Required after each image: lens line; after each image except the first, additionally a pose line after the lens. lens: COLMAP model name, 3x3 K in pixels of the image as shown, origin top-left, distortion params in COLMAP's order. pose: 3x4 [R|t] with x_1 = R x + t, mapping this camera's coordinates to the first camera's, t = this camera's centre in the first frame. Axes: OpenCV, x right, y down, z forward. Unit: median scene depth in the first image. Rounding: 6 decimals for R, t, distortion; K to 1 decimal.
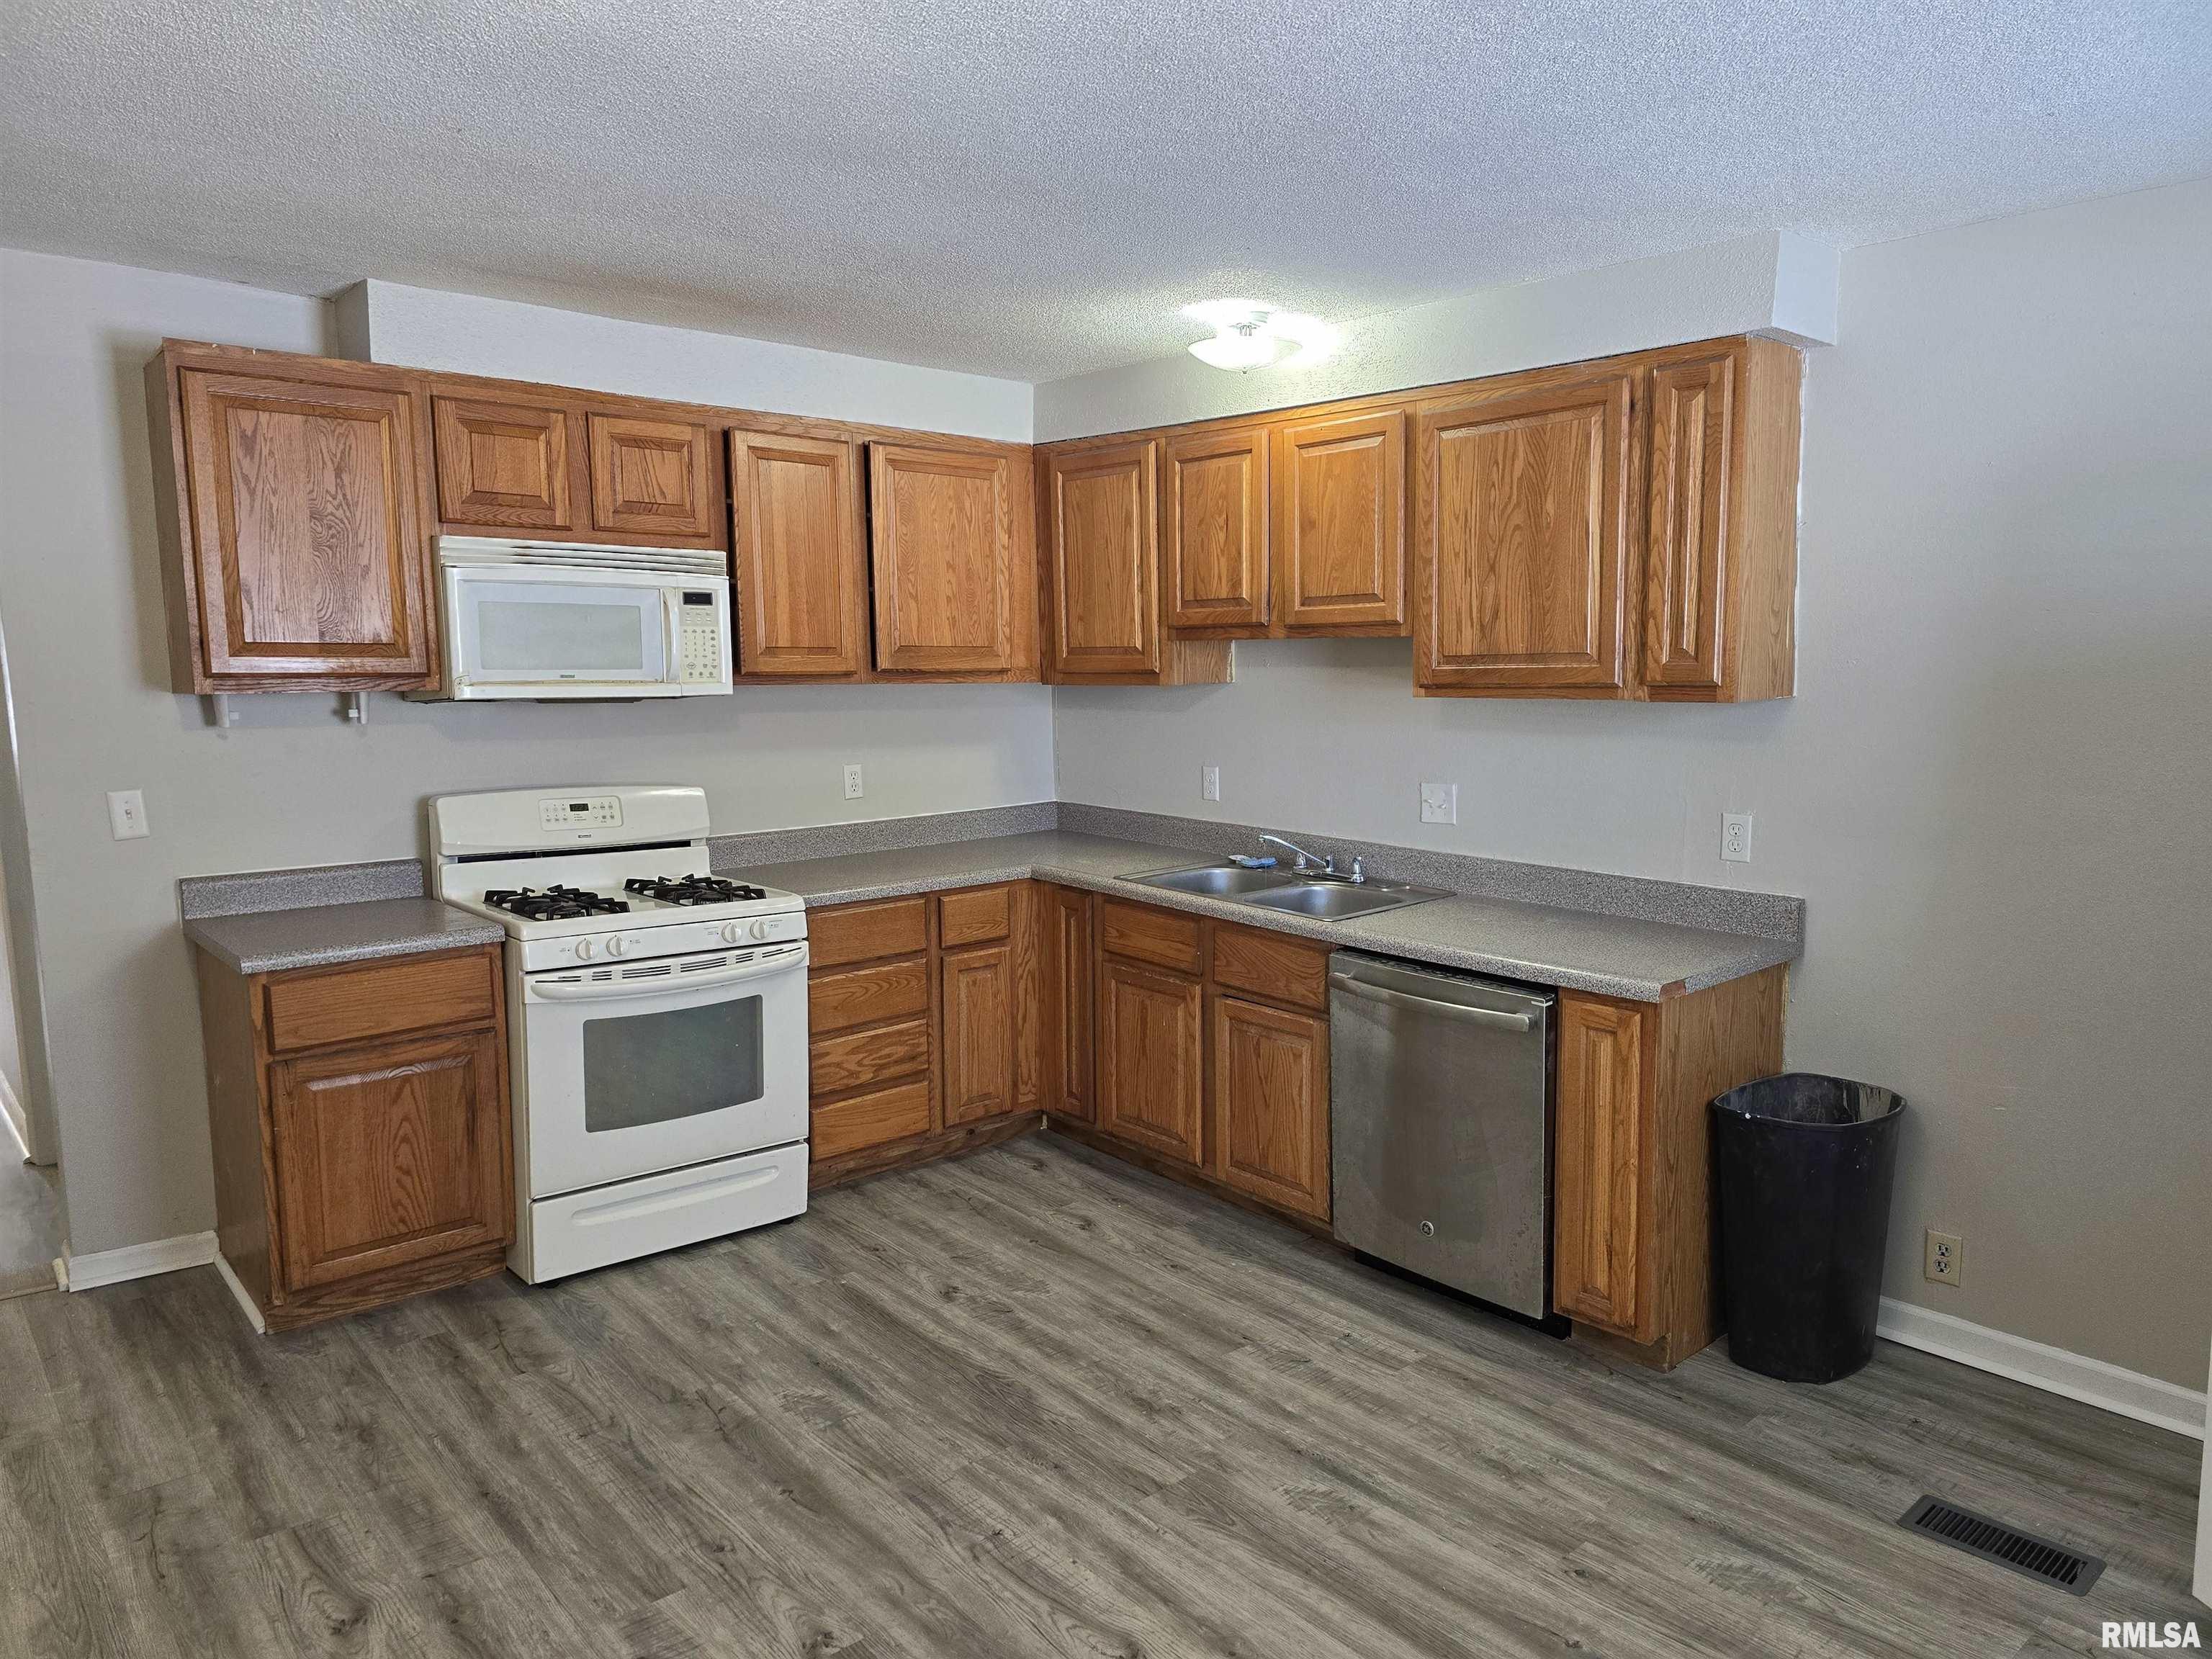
lens RADIAL K [[1479.9, 0, 1083.1], [0, 1479.9, 841.7], [0, 0, 1]] dist [0.064141, -0.053893]
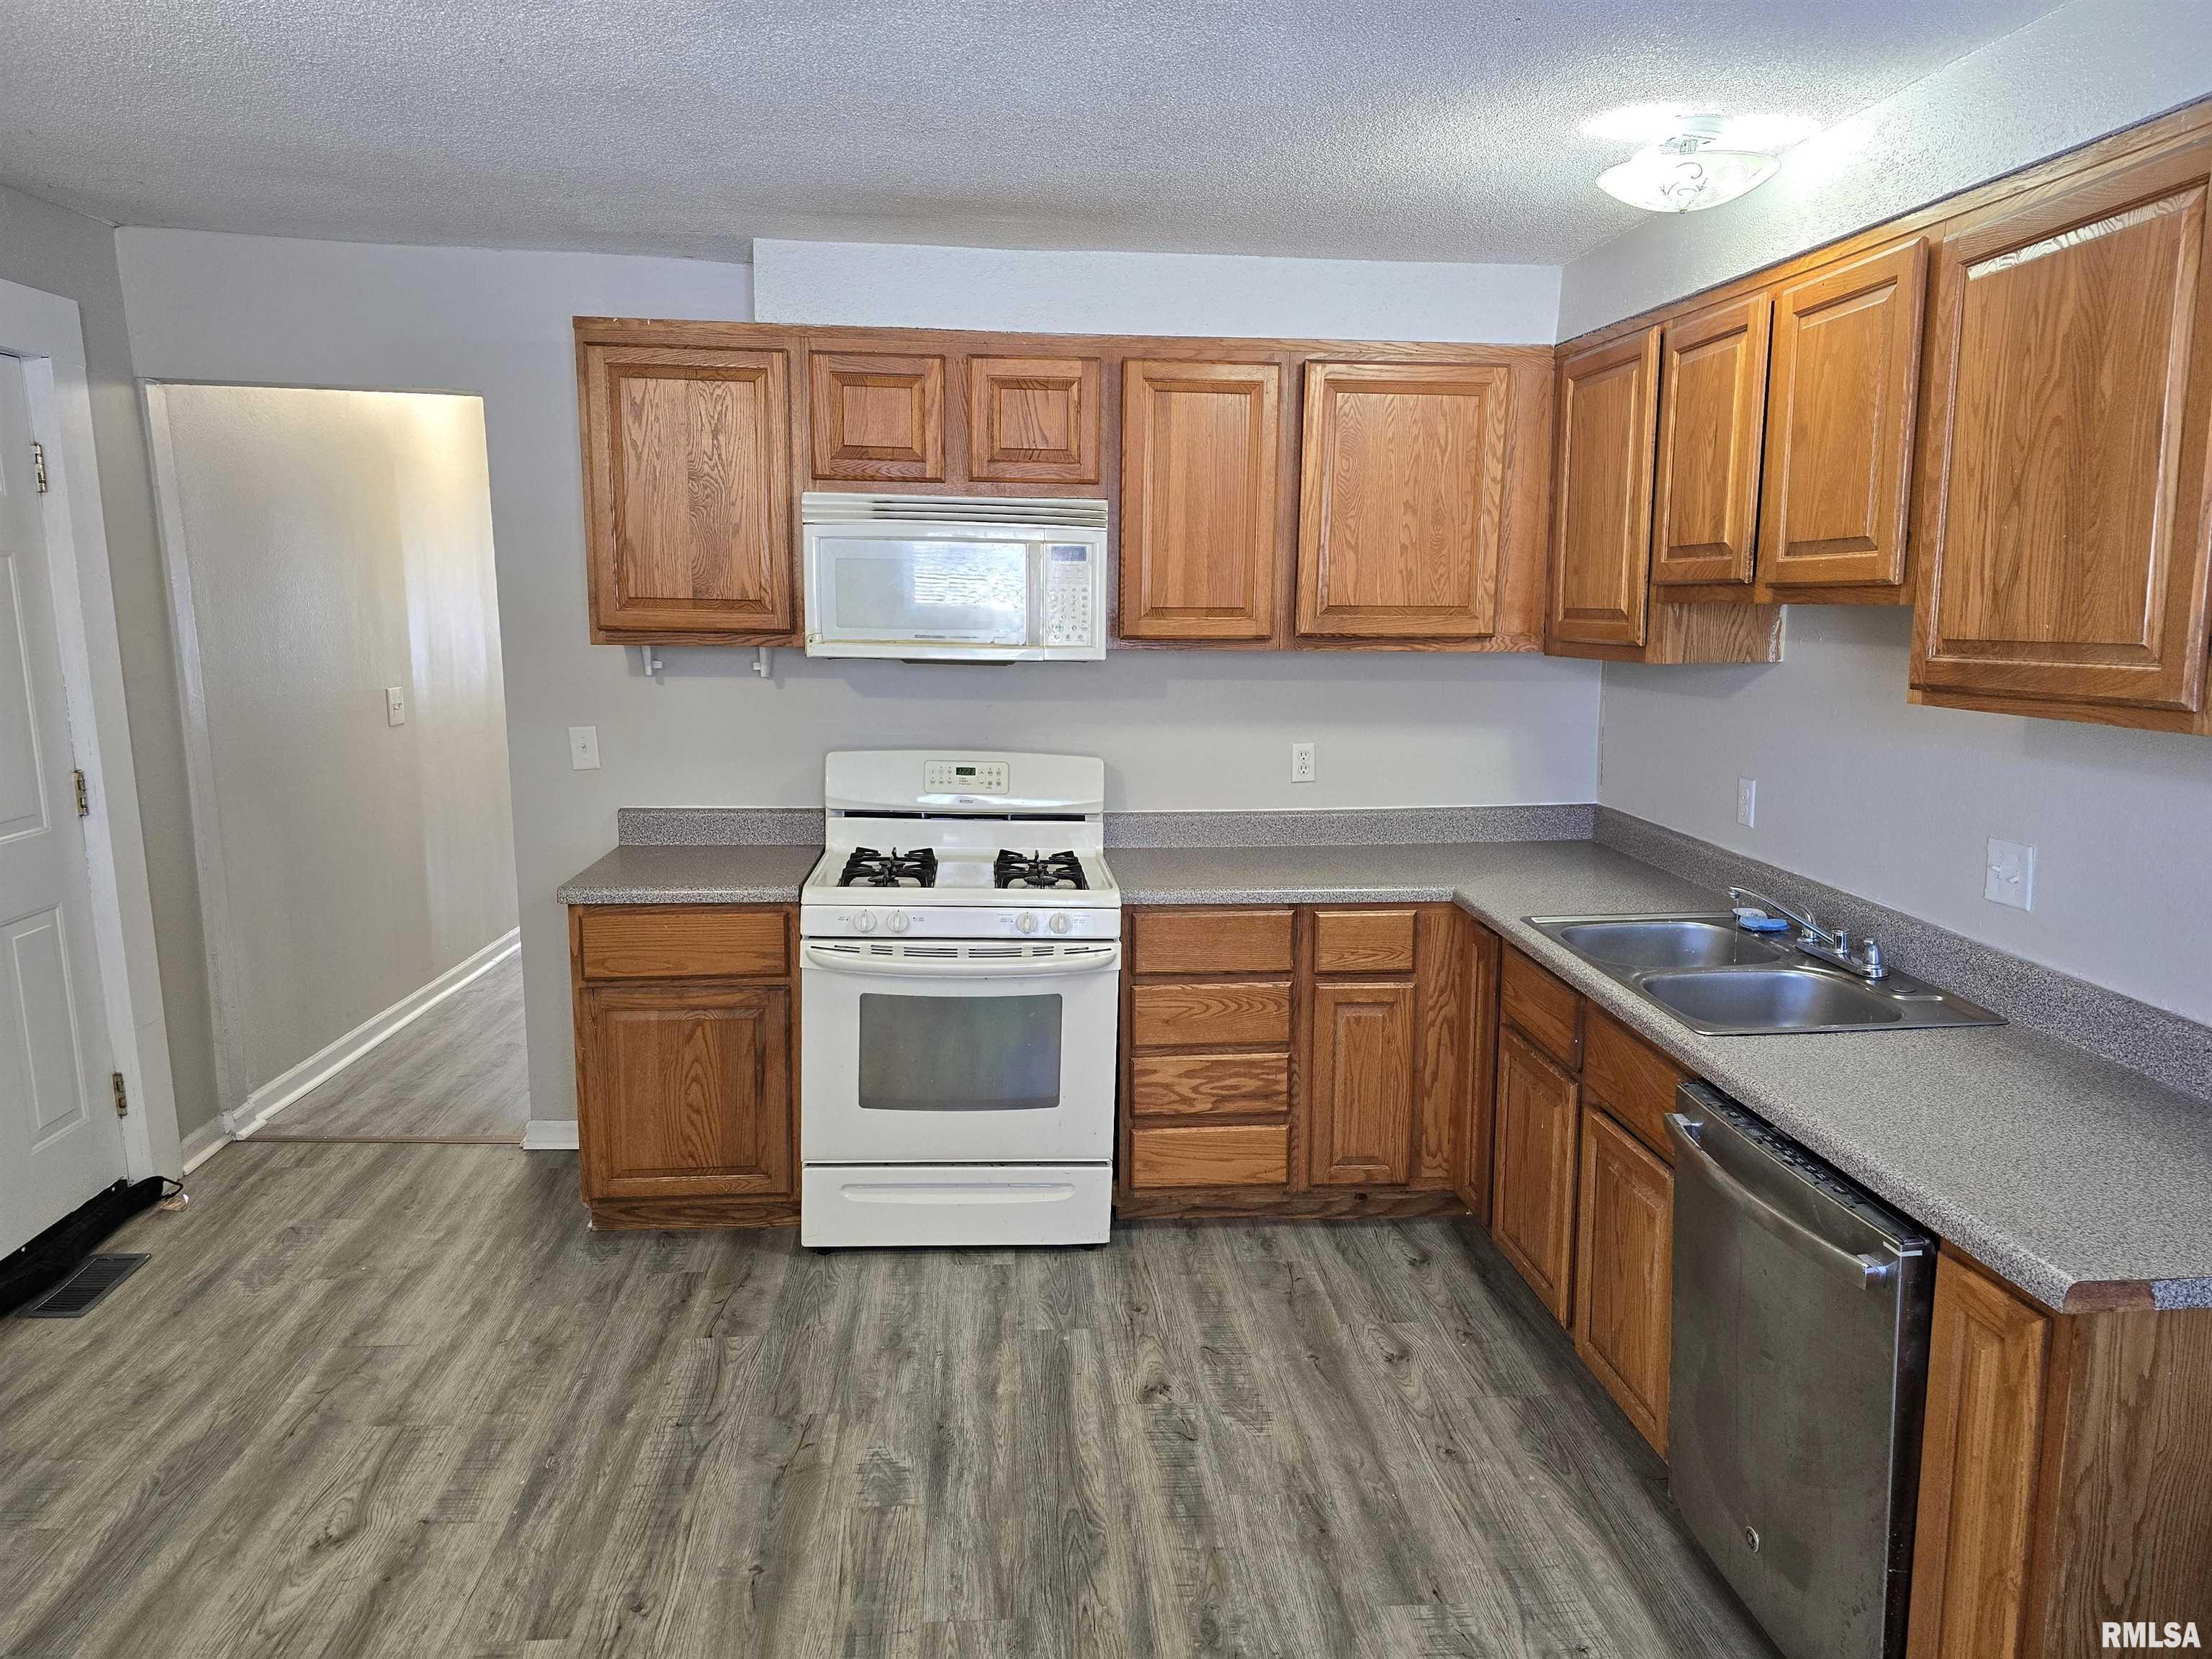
lens RADIAL K [[1479.9, 0, 1097.6], [0, 1479.9, 839.4], [0, 0, 1]] dist [0.064141, -0.053893]
pose [[0.811173, 0.107189, -0.574899, 0.335358], [-0.086334, 0.994237, 0.063559, -0.054477], [0.578399, -0.001923, 0.815752, 0.305547]]
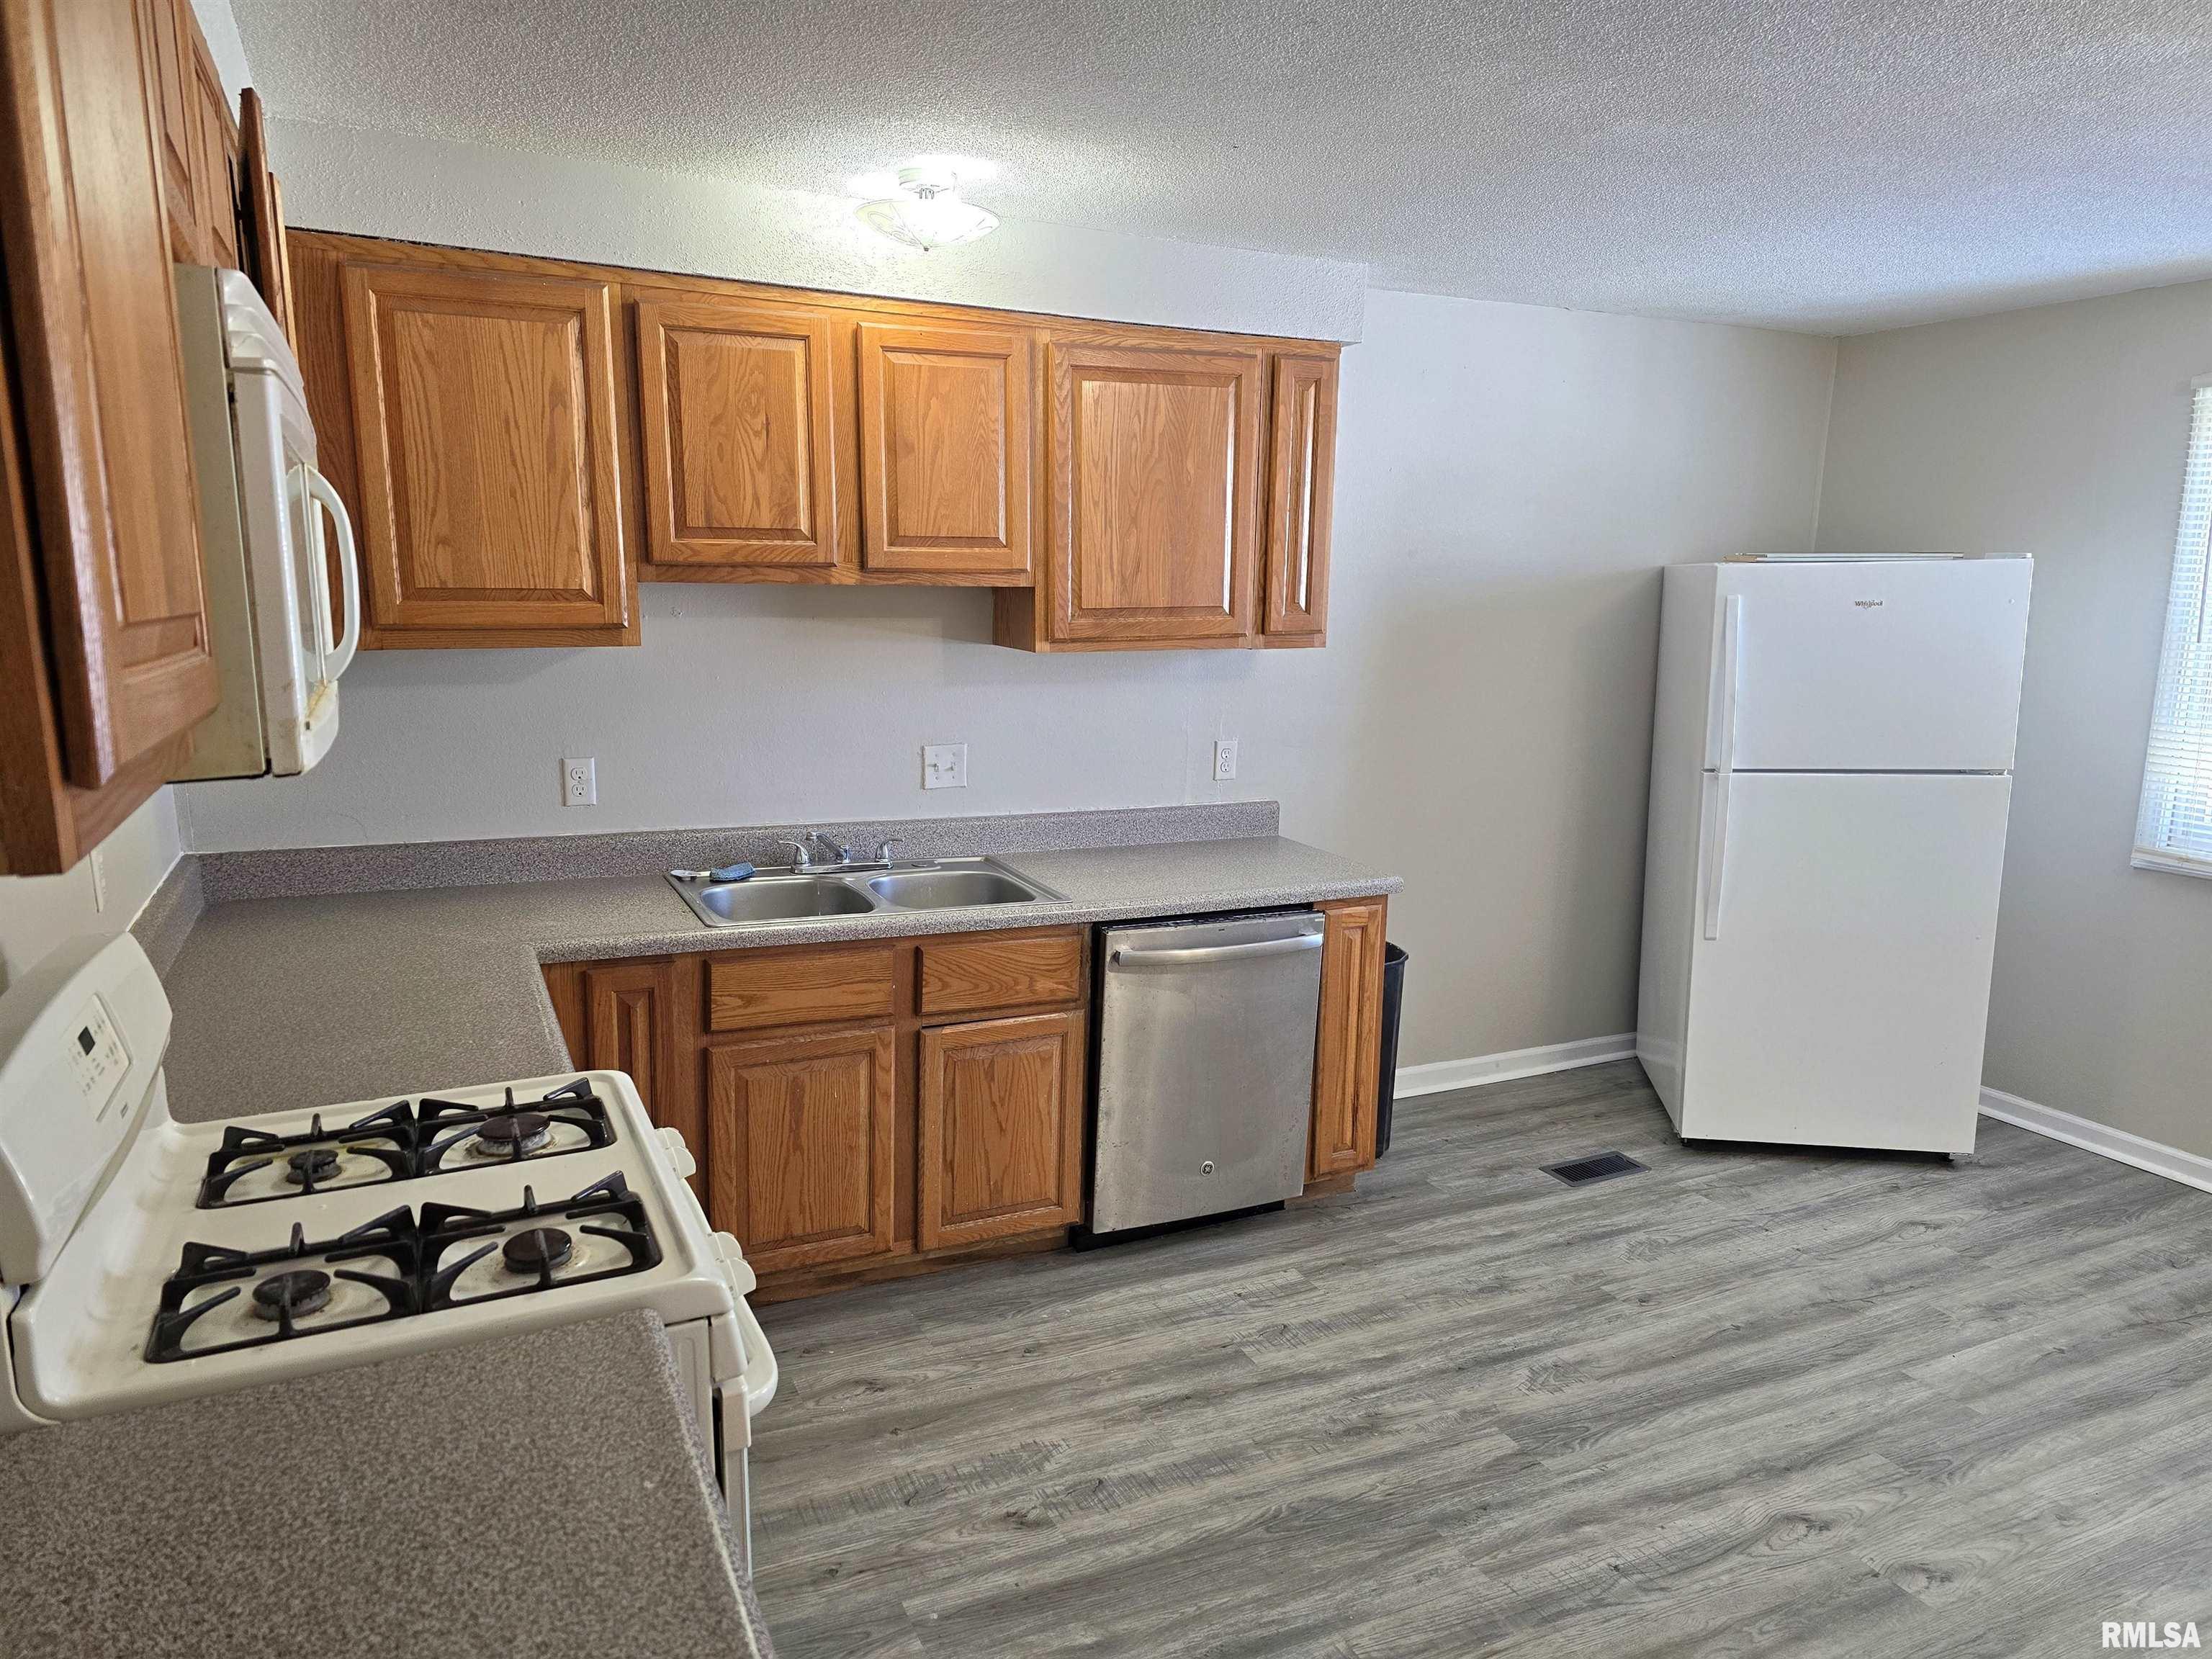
lens RADIAL K [[1479.9, 0, 1104.8], [0, 1479.9, 839.7], [0, 0, 1]] dist [0.064141, -0.053893]
pose [[0.263851, -0.160723, 0.951079, -0.712997], [0.108917, 0.984678, 0.136185, -0.109891], [-0.958394, 0.067656, 0.277314, 0.753276]]
